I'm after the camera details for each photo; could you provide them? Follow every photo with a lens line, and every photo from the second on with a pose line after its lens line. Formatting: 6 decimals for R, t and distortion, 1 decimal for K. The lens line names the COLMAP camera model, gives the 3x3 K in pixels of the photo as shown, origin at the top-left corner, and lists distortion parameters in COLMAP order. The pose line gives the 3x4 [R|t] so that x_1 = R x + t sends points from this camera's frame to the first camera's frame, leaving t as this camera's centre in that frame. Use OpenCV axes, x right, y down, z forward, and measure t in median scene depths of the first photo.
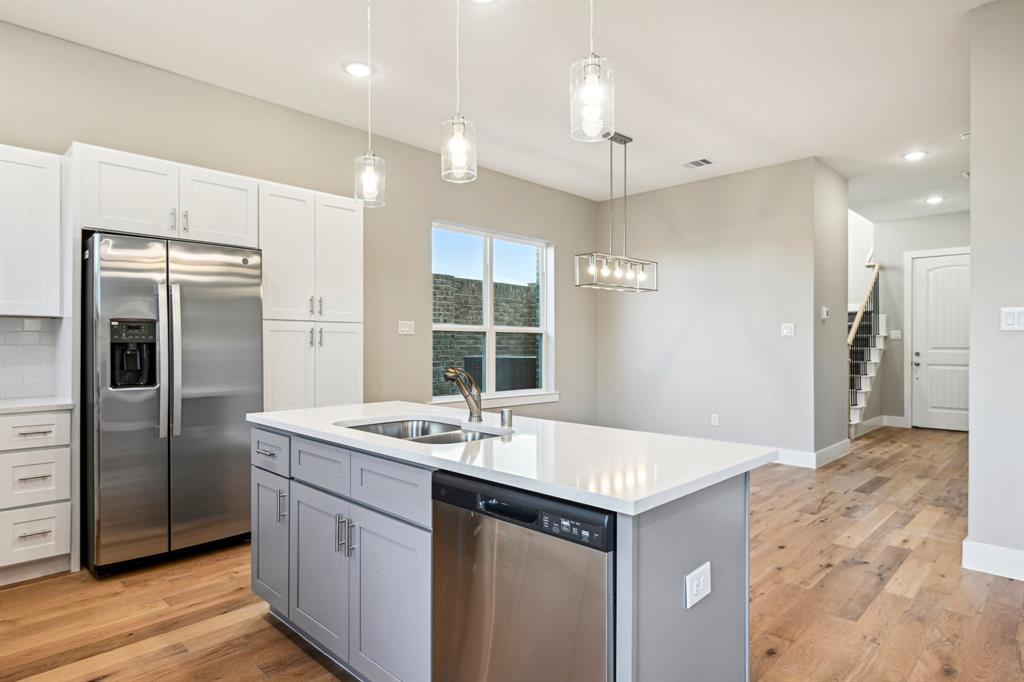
lens RADIAL K [[573.8, 0, 509.3], [0, 573.8, 342.6], [0, 0, 1]] dist [0.003930, -0.004216]
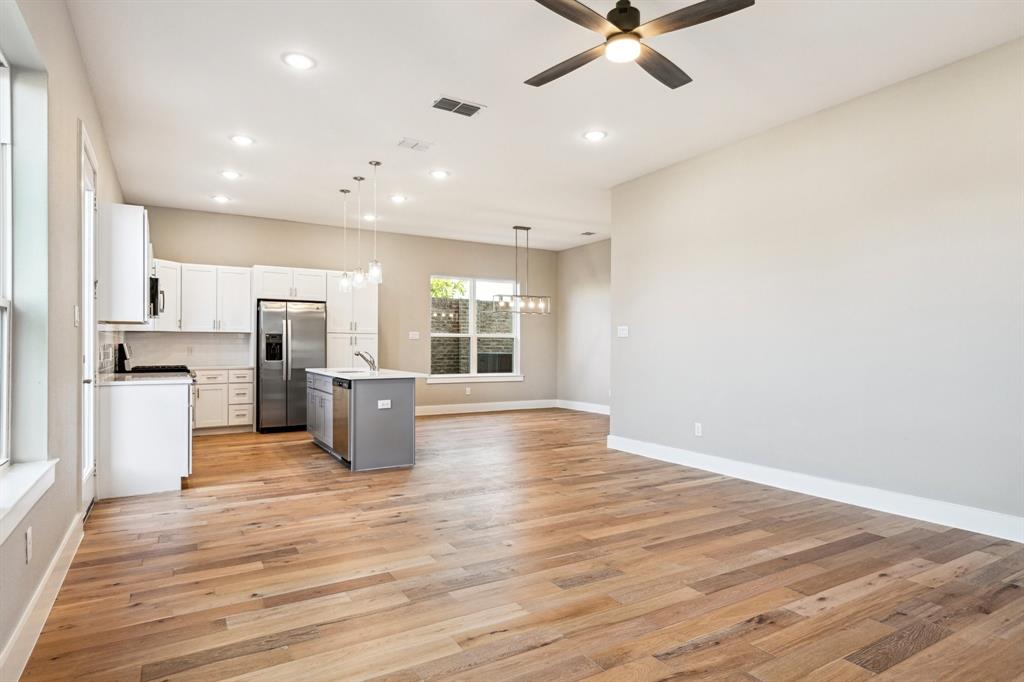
lens RADIAL K [[573.8, 0, 511.4], [0, 573.8, 342.2], [0, 0, 1]] dist [0.003930, -0.004216]
pose [[0.967346, -0.000965, -0.253456, 1.012880], [-0.000583, 0.999982, -0.006032, 0.011331], [0.253458, 0.005983, 0.967328, -1.202210]]
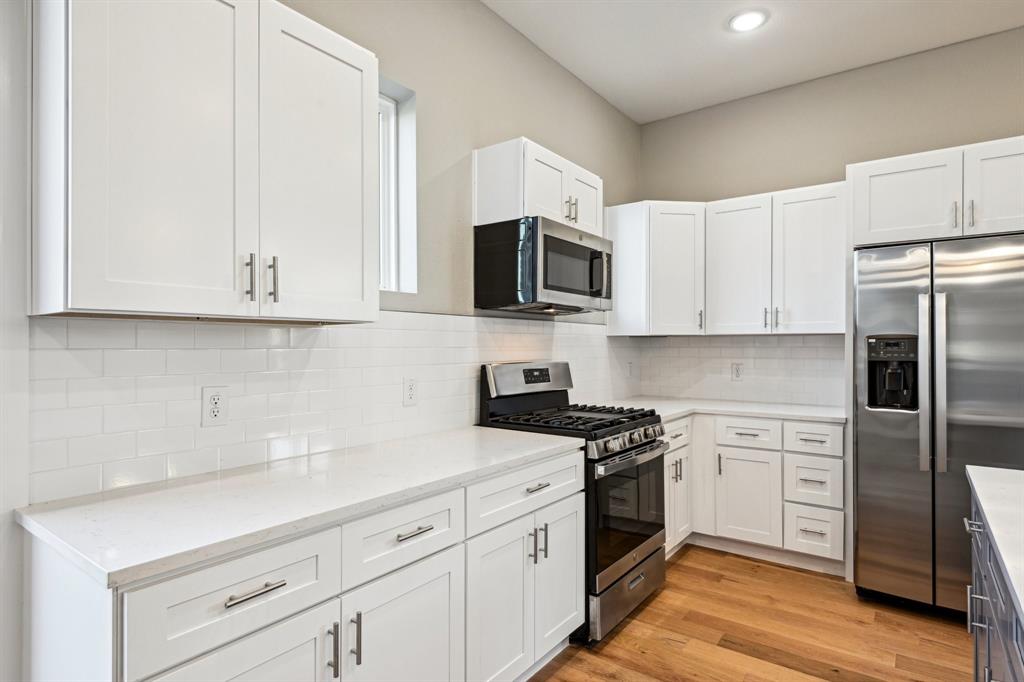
lens RADIAL K [[535.9, 0, 514.5], [0, 535.9, 345.2], [0, 0, 1]] dist [-0.006688, -0.001768]
pose [[0.125711, -0.003367, -0.992061, 0.120124], [0.004549, 0.999986, -0.002818, -0.025058], [0.992056, -0.004159, 0.125724, 0.287914]]
